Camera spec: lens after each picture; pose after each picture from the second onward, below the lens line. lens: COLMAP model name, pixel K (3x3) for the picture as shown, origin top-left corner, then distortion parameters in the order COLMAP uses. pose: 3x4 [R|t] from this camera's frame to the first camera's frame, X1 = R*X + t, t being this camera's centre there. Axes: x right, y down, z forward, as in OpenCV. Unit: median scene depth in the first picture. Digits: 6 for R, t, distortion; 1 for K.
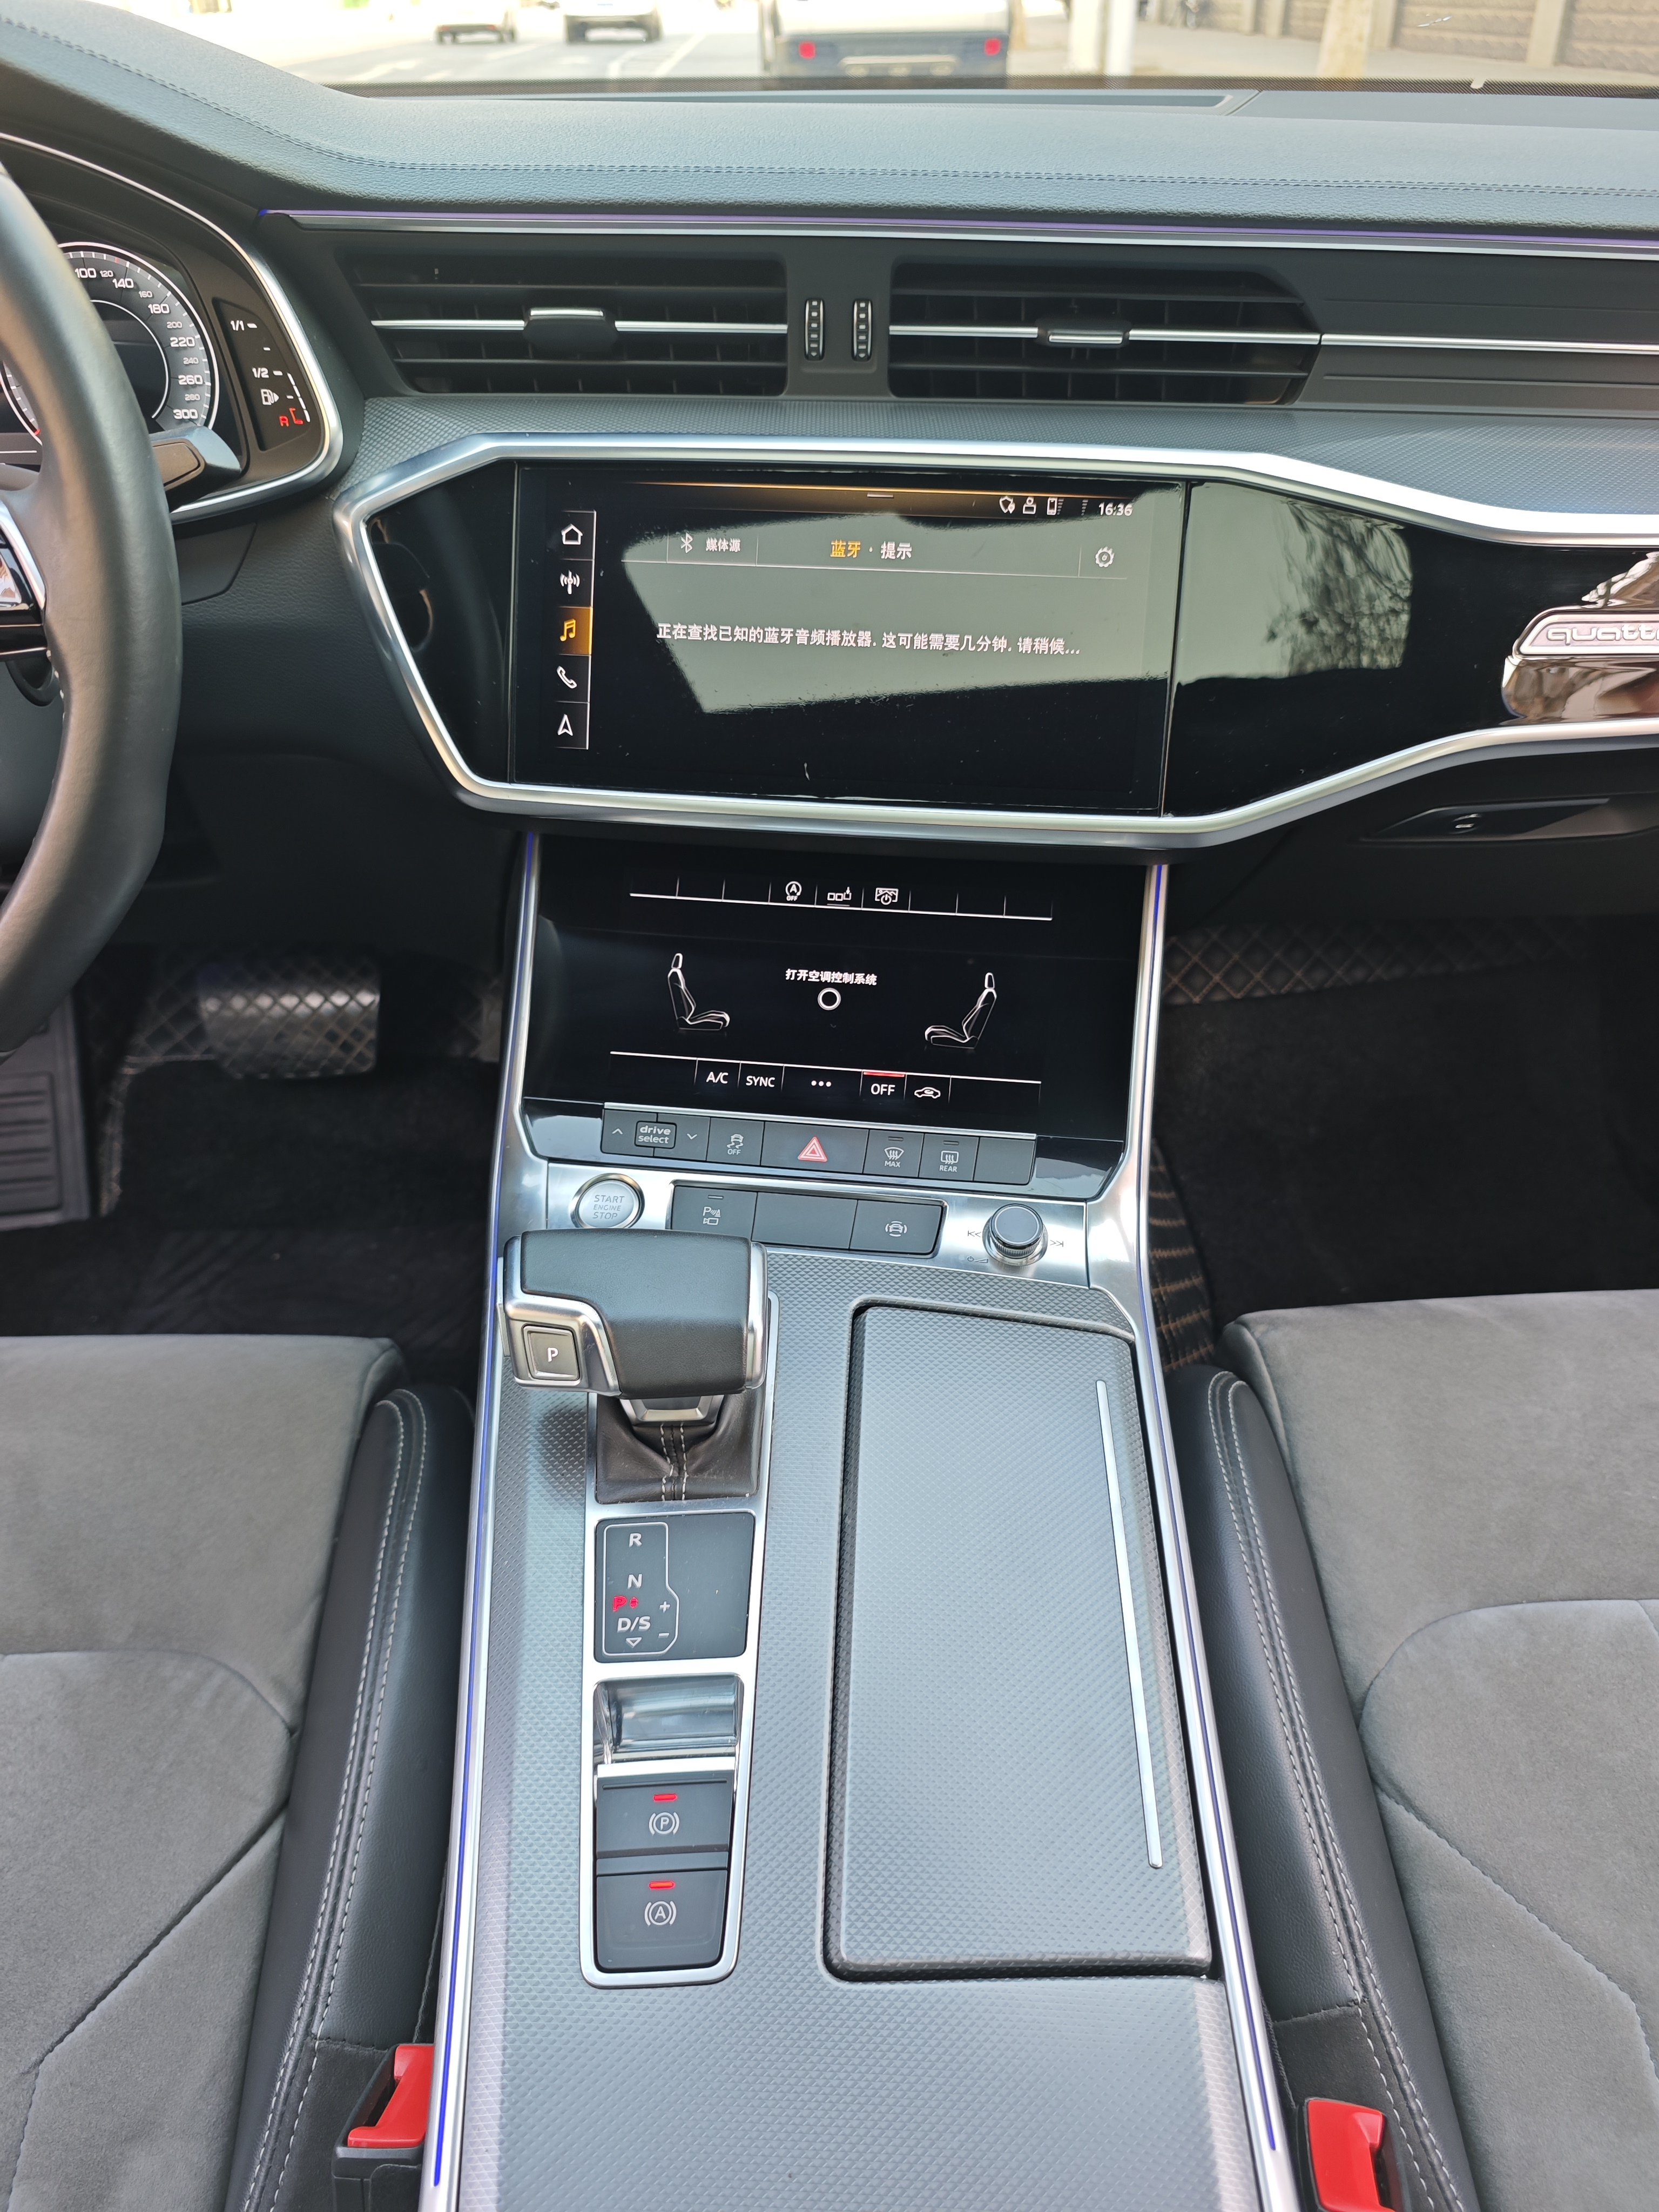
lens RADIAL K [[1566.5, 0, 823.0], [0, 1566.5, 1097.5], [0, 0, 1]] dist [-0.011151, 0.005975]
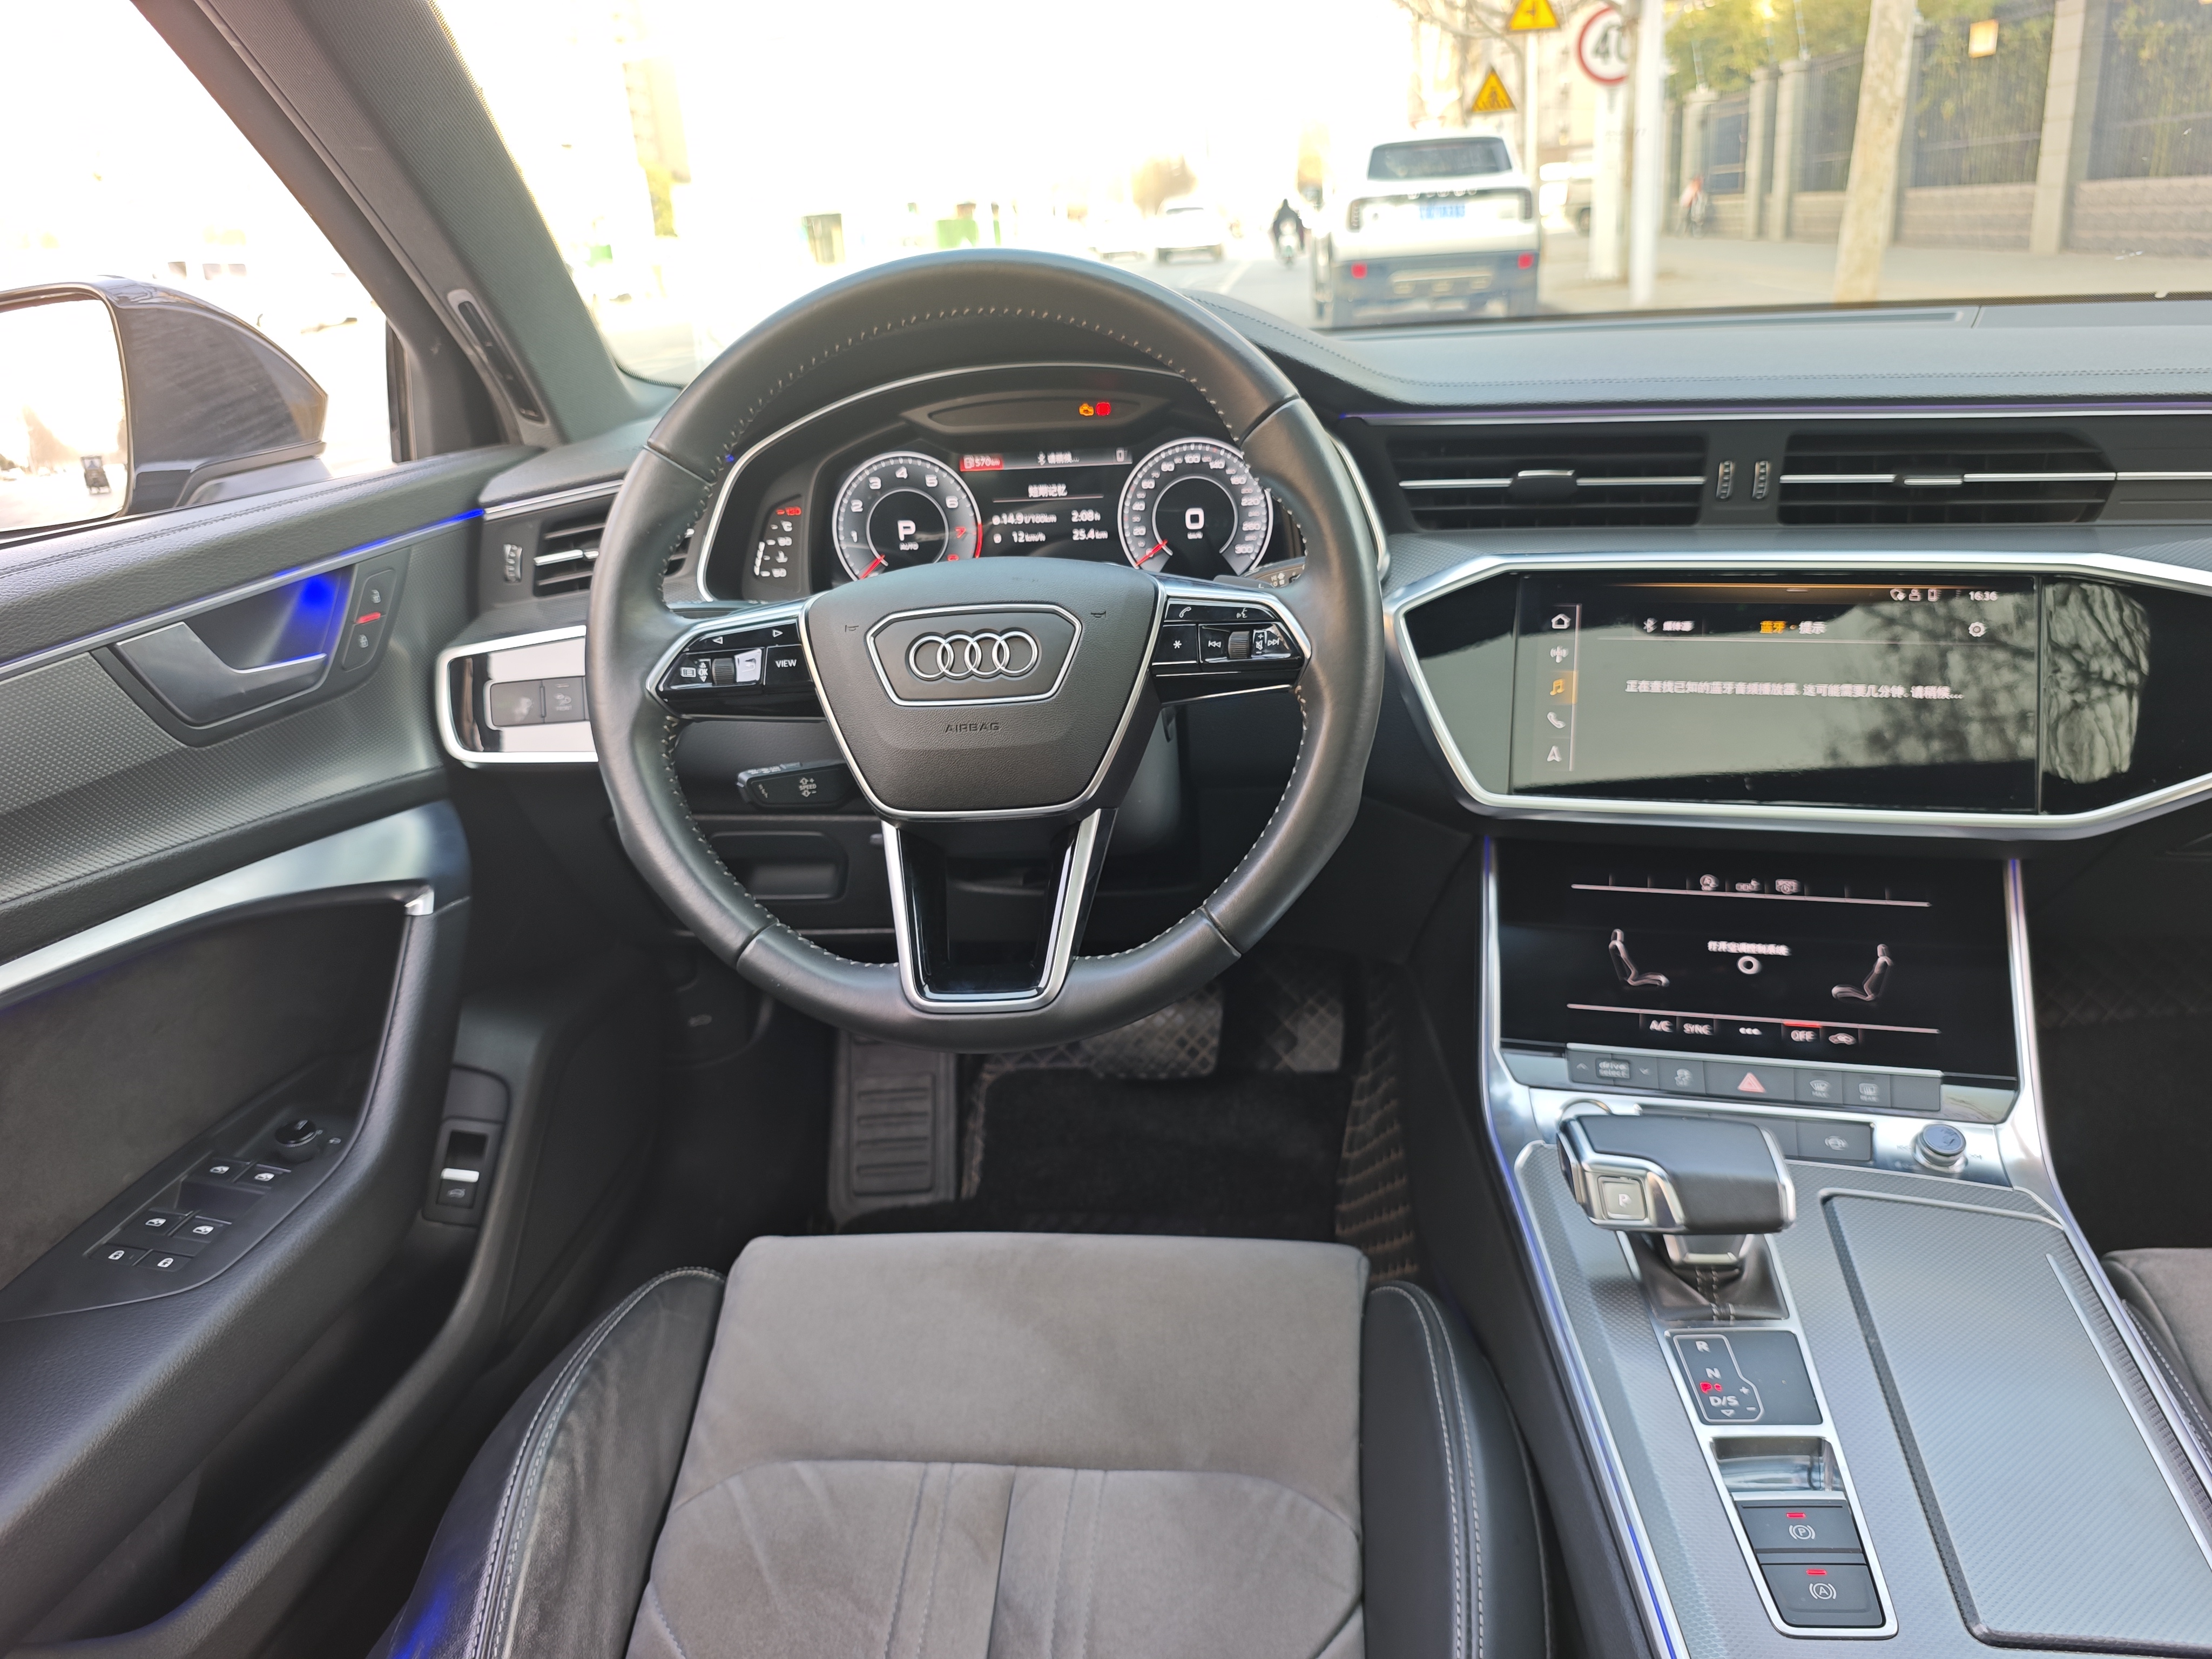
lens RADIAL K [[1566.5, 0, 1121.0], [0, 1566.5, 823.3], [0, 0, 1]] dist [-0.011151, 0.005975]
pose [[0.990152, 0.001506, -0.139990, -0.324865], [-0.036480, 0.968172, -0.247613, 0.159093], [0.135162, 0.250282, 0.958692, -0.313172]]
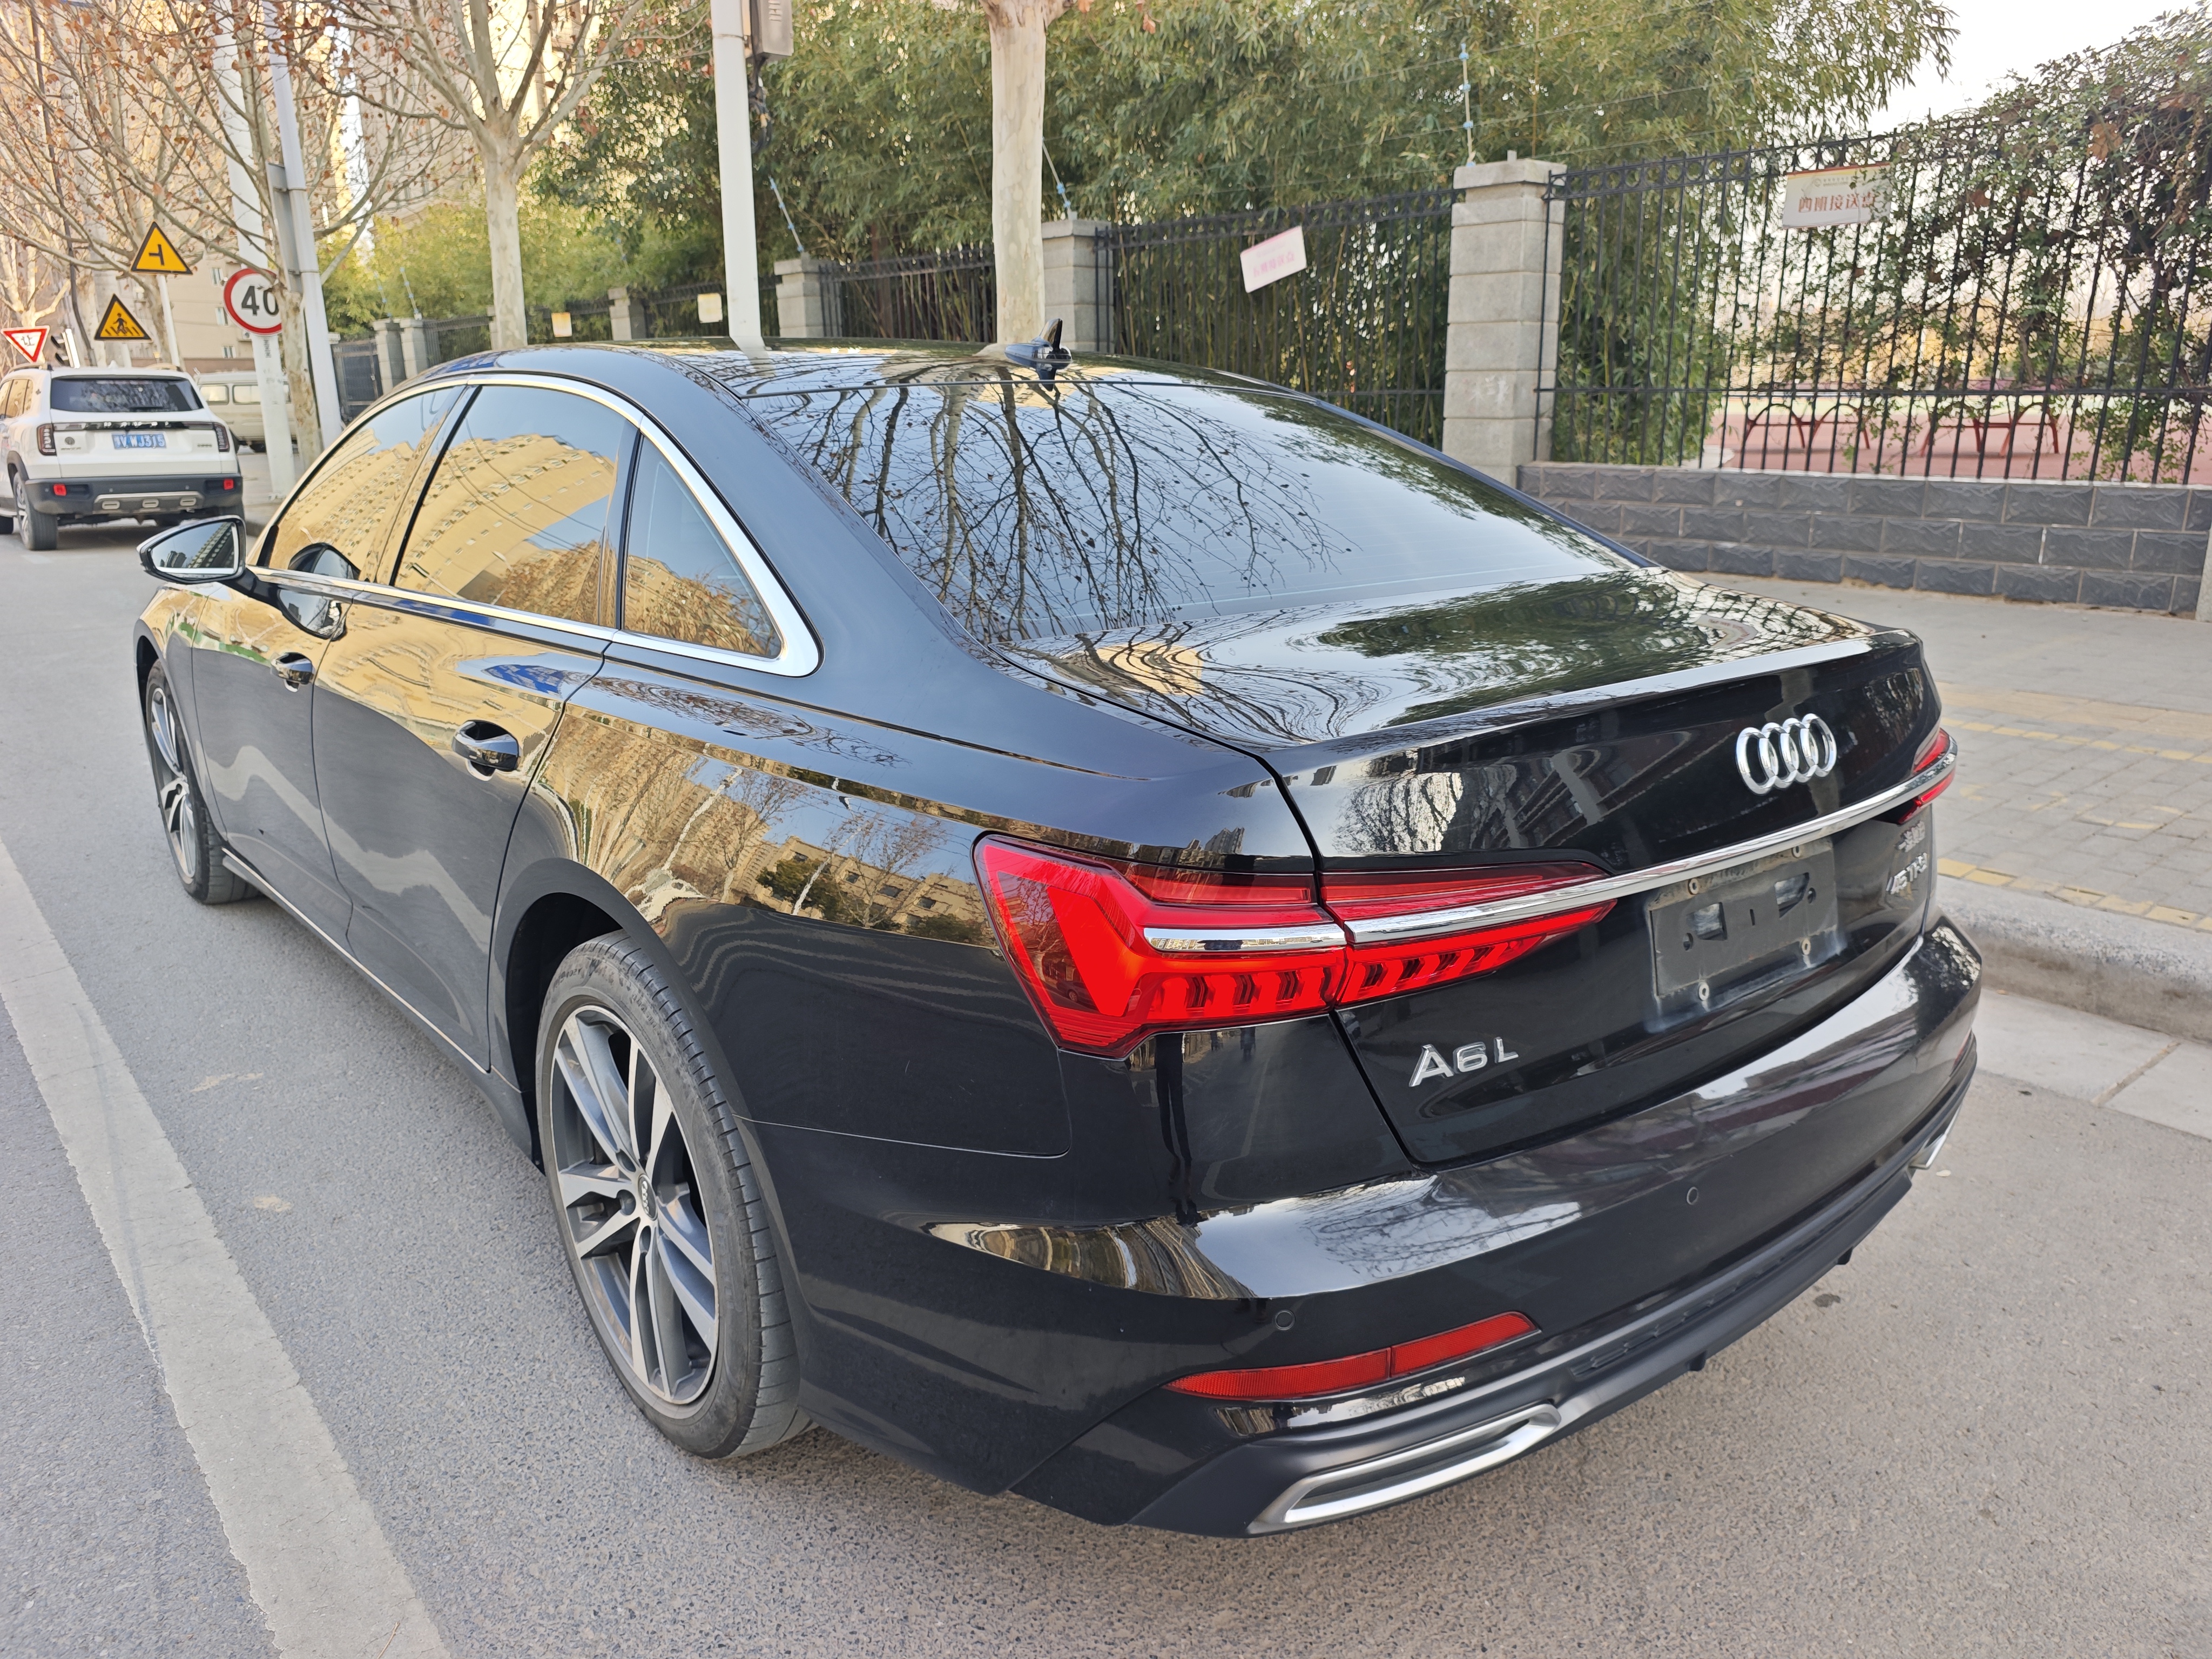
lens RADIAL K [[1566.5, 0, 1108.3], [0, 1566.5, 819.5], [0, 0, 1]] dist [-0.011151, 0.005975]
pose [[0.785157, -0.151106, 0.600579, -1.996612], [0.354614, 0.904749, -0.235964, 2.025990], [-0.507718, 0.398242, 0.763954, -3.543820]]
